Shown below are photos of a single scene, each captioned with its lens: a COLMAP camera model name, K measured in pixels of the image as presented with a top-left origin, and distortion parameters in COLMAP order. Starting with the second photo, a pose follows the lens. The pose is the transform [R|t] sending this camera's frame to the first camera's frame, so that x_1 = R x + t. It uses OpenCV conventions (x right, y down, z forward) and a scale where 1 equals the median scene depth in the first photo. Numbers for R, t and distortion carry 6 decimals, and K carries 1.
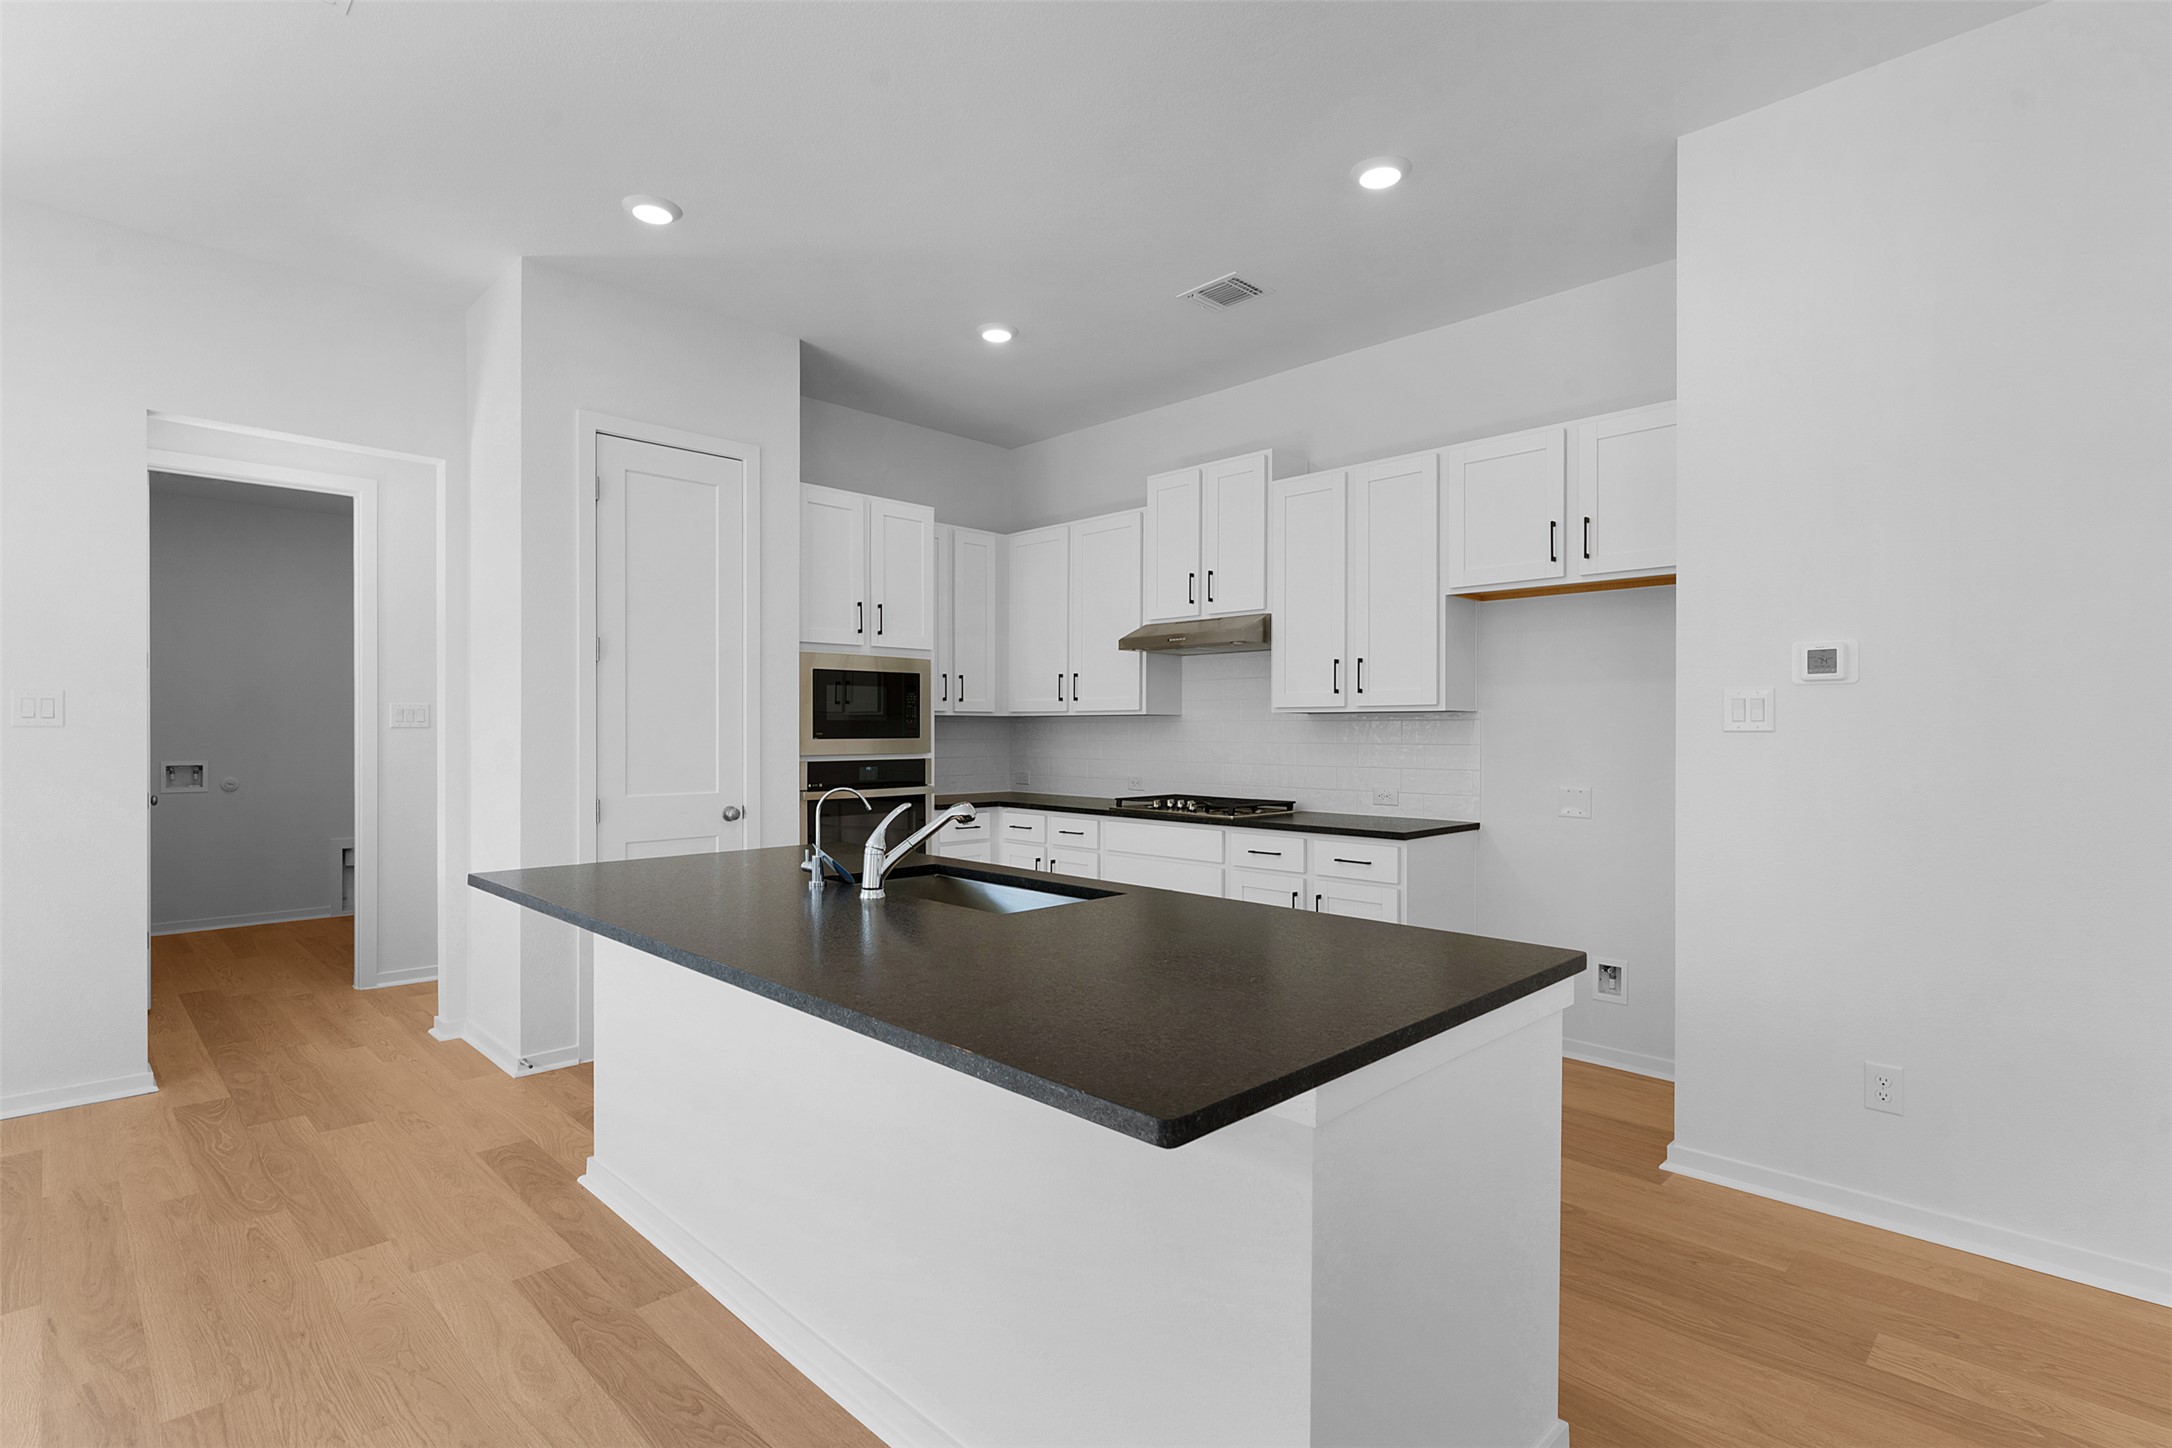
lens RADIAL K [[1043.2, 0, 1081.2], [0, 1043.2, 738.8], [0, 0, 1]] dist [0.005903, 0.000948]
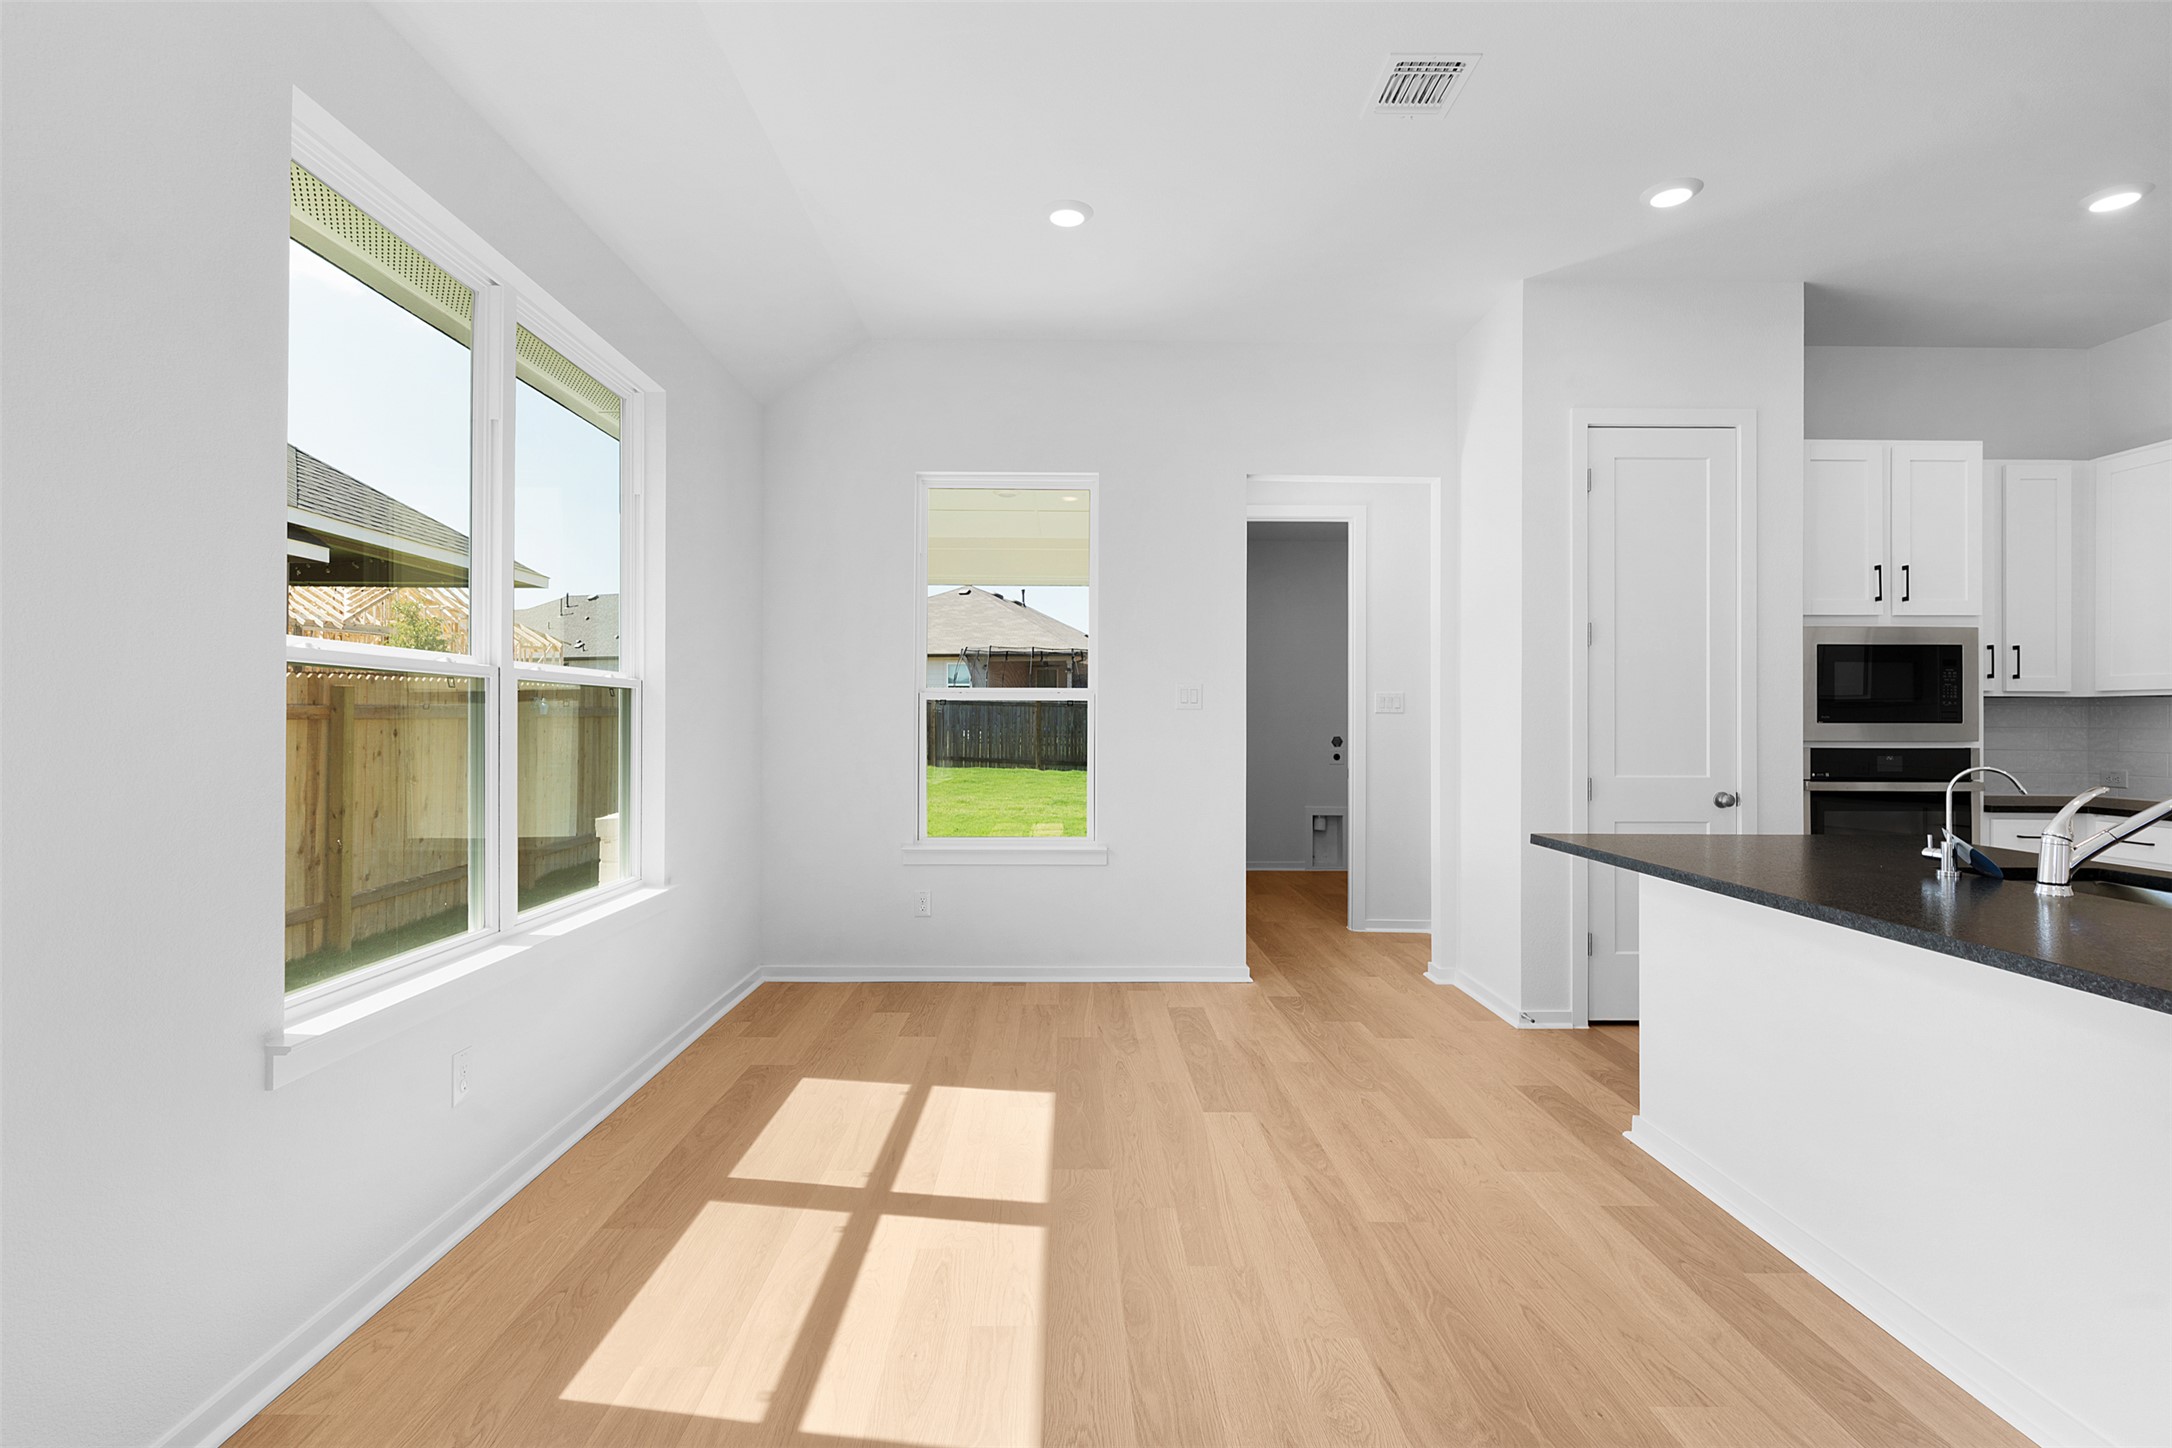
lens RADIAL K [[1042.3, 0, 1086.0], [0, 1042.3, 724.0], [0, 0, 1]] dist [0.004015, 0.000294]
pose [[0.719565, 0.004279, -0.694411, -0.098372], [-0.010461, 0.999934, -0.004678, 0.013626], [0.694346, 0.010630, 0.719563, -0.093404]]
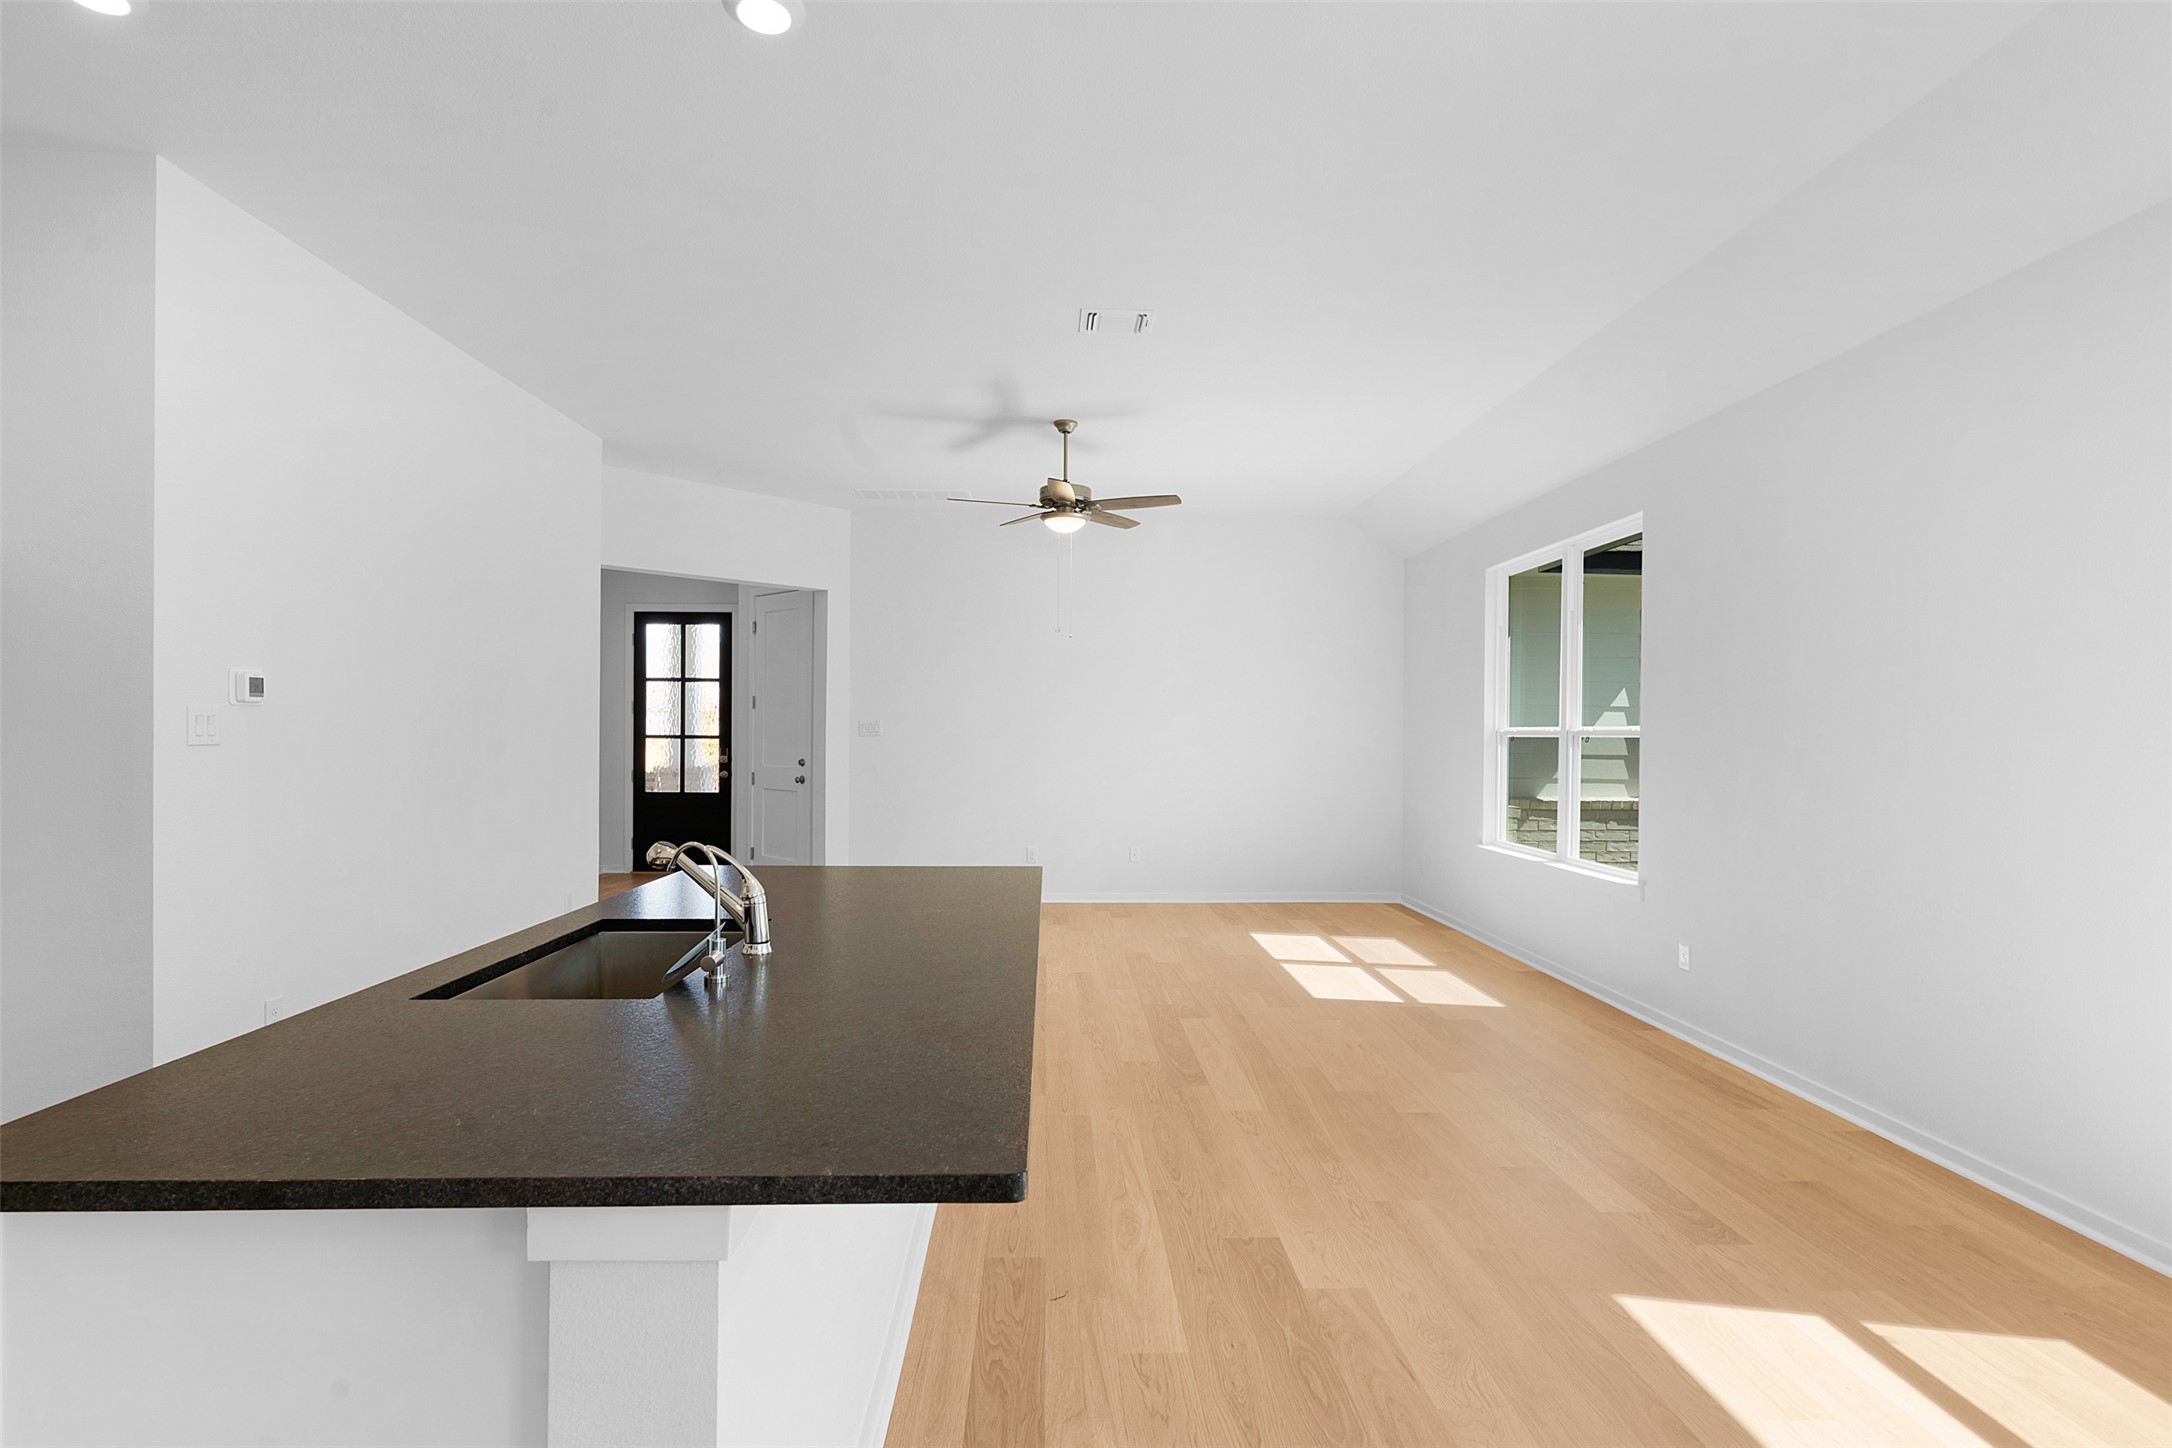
lens RADIAL K [[1043.2, 0, 1081.2], [0, 1043.2, 738.8], [0, 0, 1]] dist [0.005903, 0.000948]
pose [[-0.730092, -0.010983, 0.683260, -0.544659], [-0.003933, 0.999922, 0.011871, -0.020338], [-0.683337, 0.005980, -0.730078, 0.799833]]
